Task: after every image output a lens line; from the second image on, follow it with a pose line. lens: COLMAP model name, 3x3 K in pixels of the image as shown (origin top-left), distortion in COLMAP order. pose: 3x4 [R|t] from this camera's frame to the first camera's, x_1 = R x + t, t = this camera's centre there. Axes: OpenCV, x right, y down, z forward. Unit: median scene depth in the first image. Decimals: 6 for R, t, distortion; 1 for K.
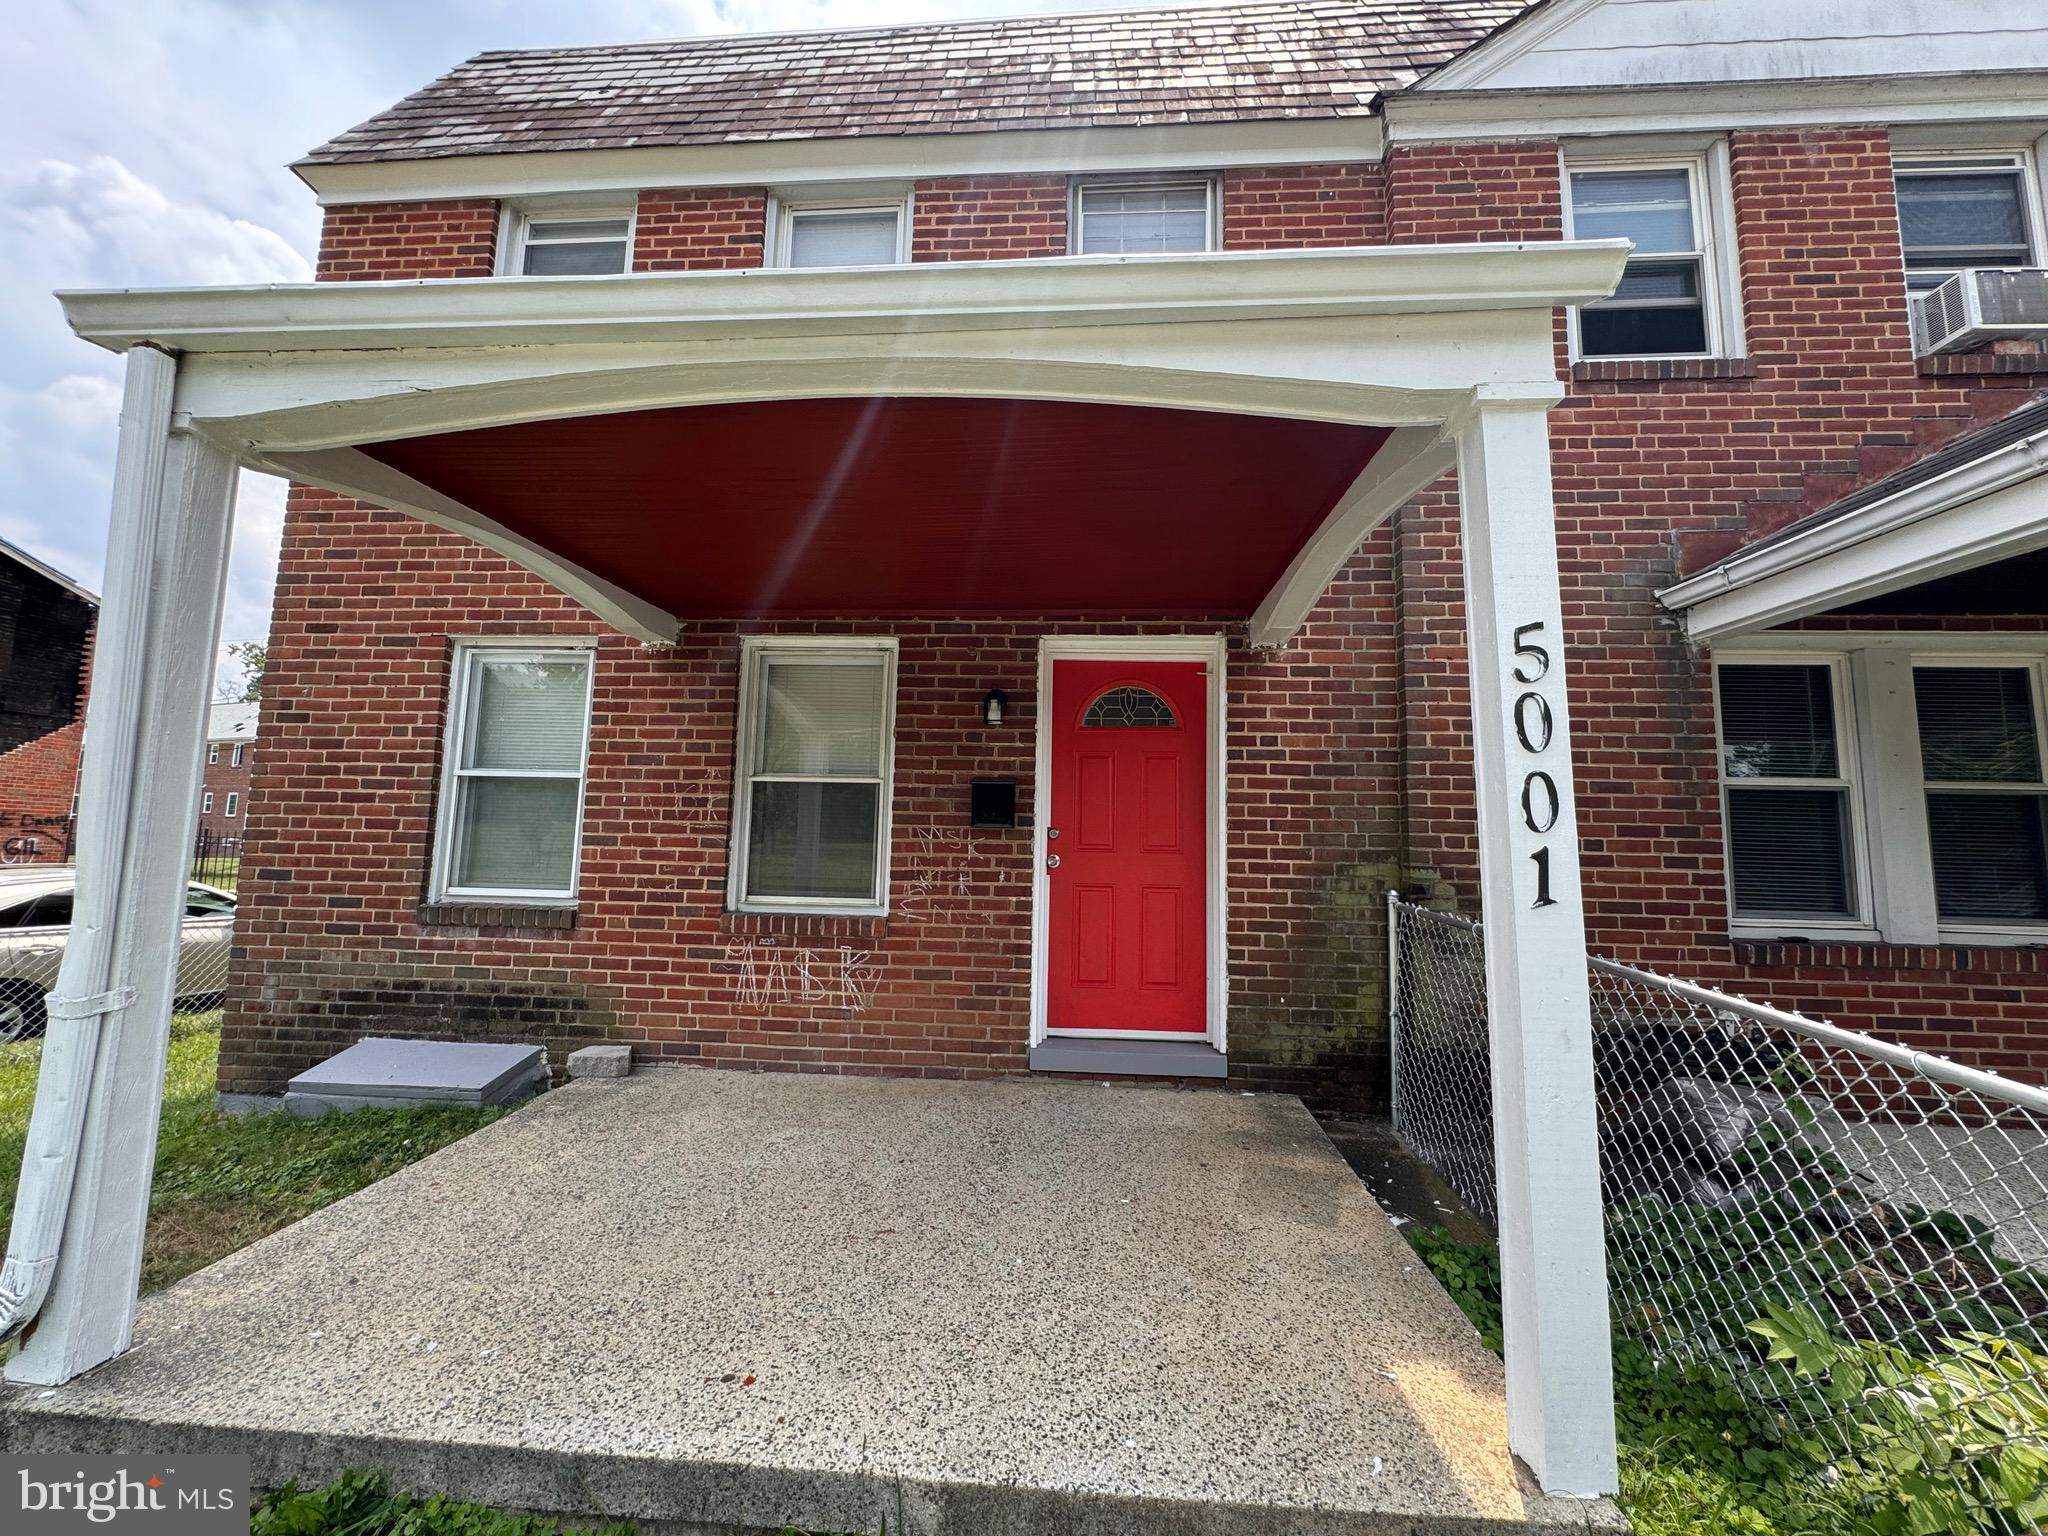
lens RADIAL K [[819.9, 0, 1029.0], [0, 819.9, 768.3], [0, 0, 1]] dist [-0.002355, 0.000194]
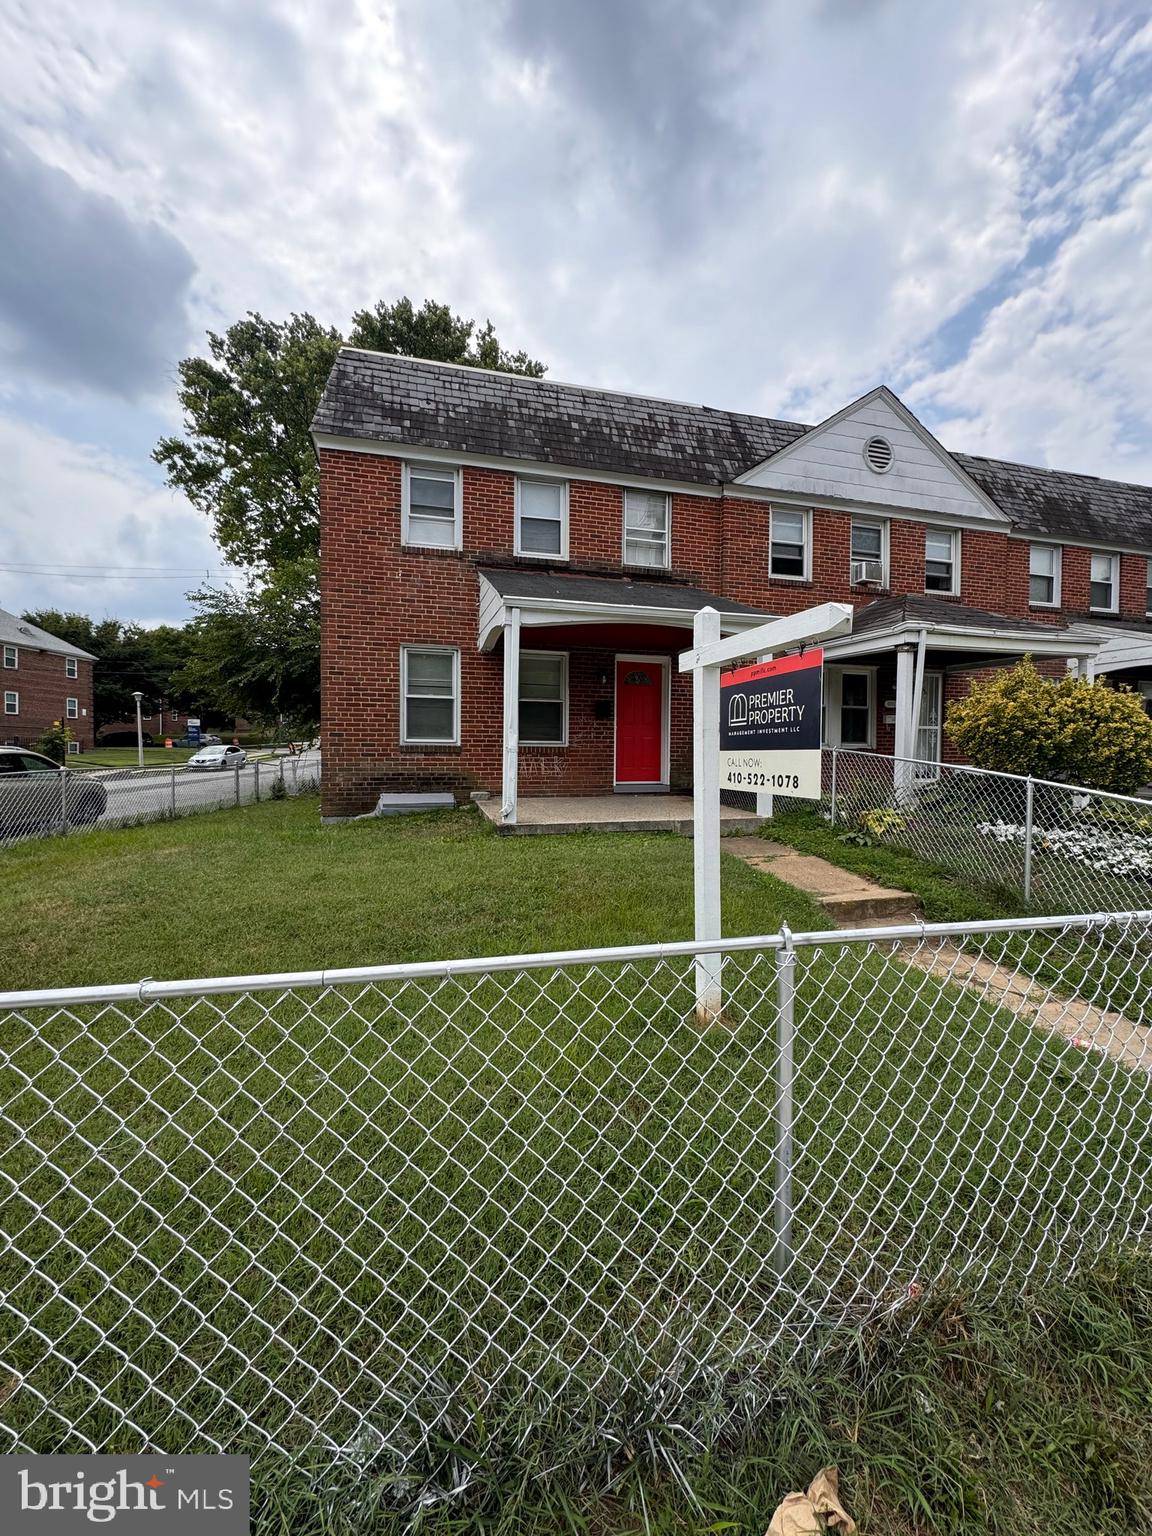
lens RADIAL K [[614.9, 0, 576.0], [0, 614.9, 768.0], [0, 0, 1]] dist [-0.002355, 0.000194]
pose [[0.942134, -0.023710, 0.334397, -0.891884], [-0.022324, 0.990844, 0.133151, -0.043322], [-0.334492, -0.132912, 0.932979, -1.122779]]
